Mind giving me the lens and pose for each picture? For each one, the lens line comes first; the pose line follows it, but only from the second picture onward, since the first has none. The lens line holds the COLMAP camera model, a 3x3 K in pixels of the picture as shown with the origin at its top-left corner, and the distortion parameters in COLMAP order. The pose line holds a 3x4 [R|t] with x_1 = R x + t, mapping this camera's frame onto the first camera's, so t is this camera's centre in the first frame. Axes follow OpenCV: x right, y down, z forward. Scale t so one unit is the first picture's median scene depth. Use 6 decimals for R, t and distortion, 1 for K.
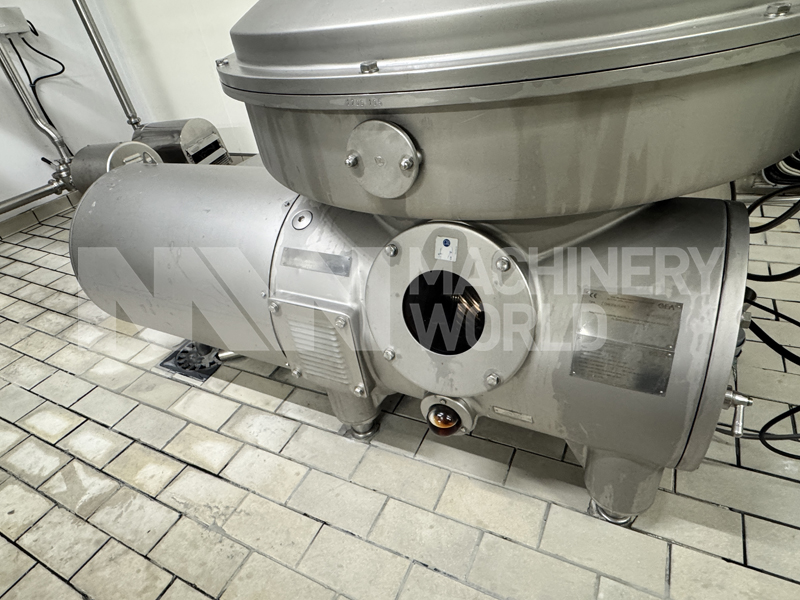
lens RADIAL K [[478.4, 0, 404.4], [0, 478.4, 299.5], [0, 0, 1]] dist [-0.002272, 0.002580]
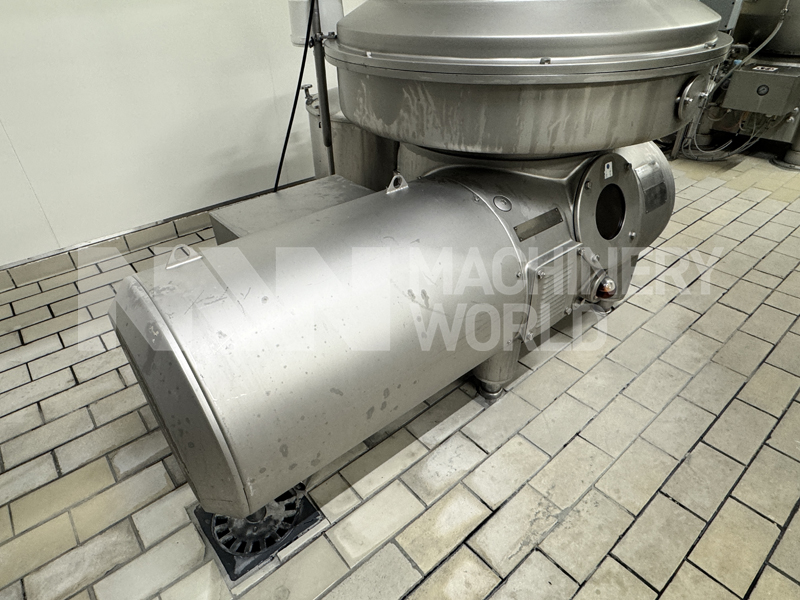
lens RADIAL K [[478.4, 0, 399.3], [0, 478.4, 299.0], [0, 0, 1]] dist [-0.002272, 0.002580]
pose [[0.391269, -0.407497, 0.825140, -1.132246], [0.501122, 0.846373, 0.180358, -0.247069], [-0.771871, 0.342927, 0.535365, 0.555543]]
